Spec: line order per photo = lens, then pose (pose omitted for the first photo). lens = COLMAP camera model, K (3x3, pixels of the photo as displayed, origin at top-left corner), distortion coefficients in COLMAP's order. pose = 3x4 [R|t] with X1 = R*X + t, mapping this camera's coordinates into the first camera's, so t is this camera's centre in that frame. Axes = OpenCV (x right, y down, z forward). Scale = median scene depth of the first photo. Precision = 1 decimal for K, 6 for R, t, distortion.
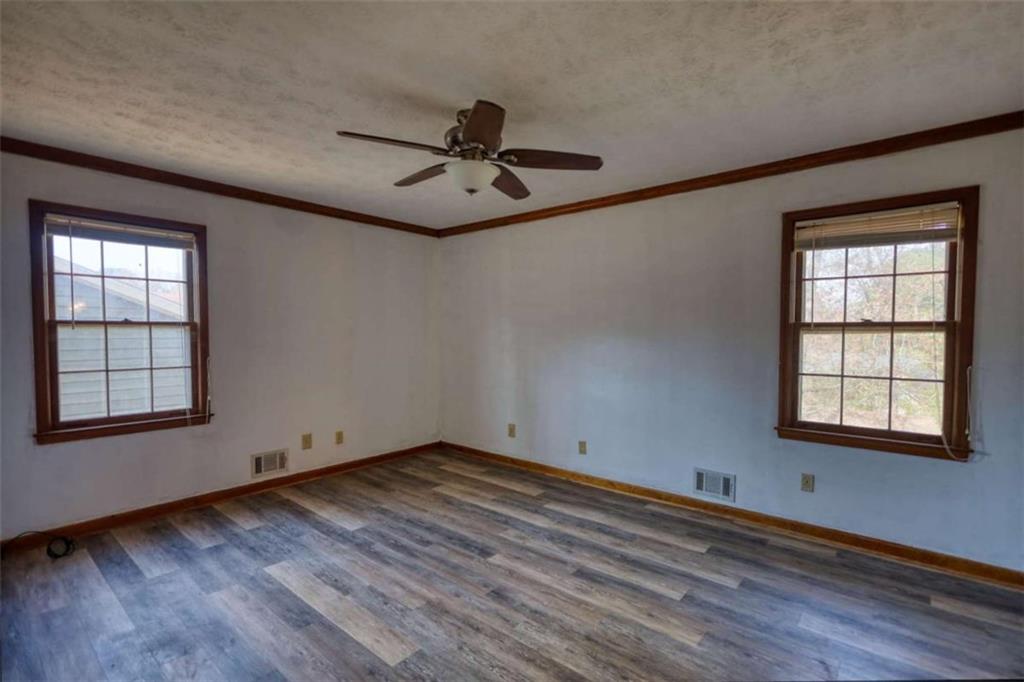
lens RADIAL K [[477.2, 0, 515.1], [0, 477.2, 347.5], [0, 0, 1]] dist [-0.001183, 0.000316]
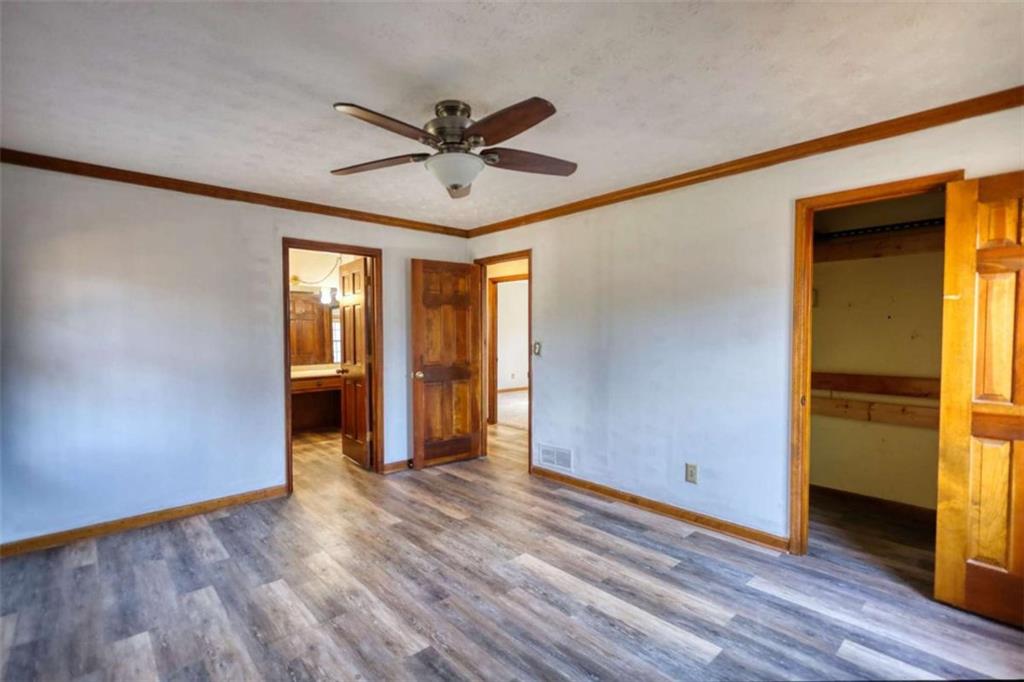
lens RADIAL K [[477.2, 0, 515.1], [0, 477.2, 347.5], [0, 0, 1]] dist [-0.001183, 0.000316]
pose [[-0.991726, -0.002775, 0.128340, -0.266532], [0.006074, 0.997632, 0.068512, -0.062830], [-0.128226, 0.068724, -0.989361, 1.580168]]
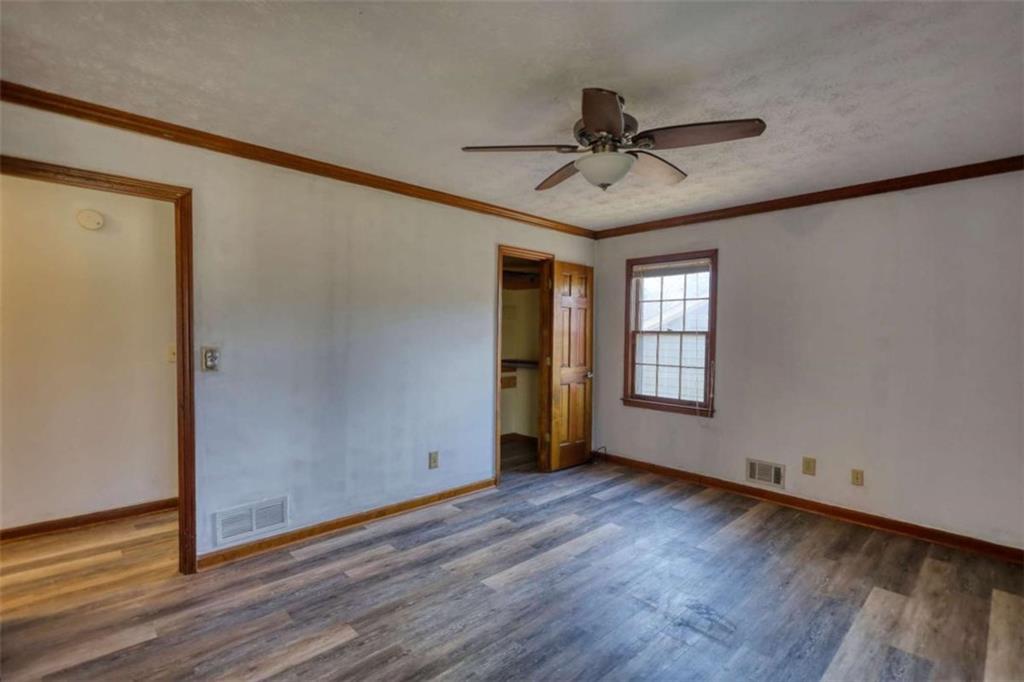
lens RADIAL K [[477.2, 0, 515.1], [0, 477.2, 347.5], [0, 0, 1]] dist [-0.001183, 0.000316]
pose [[-0.115247, 0.024736, -0.993029, 0.688022], [-0.043658, 0.998598, 0.029941, -0.032021], [0.992377, 0.046805, -0.114005, 0.779139]]
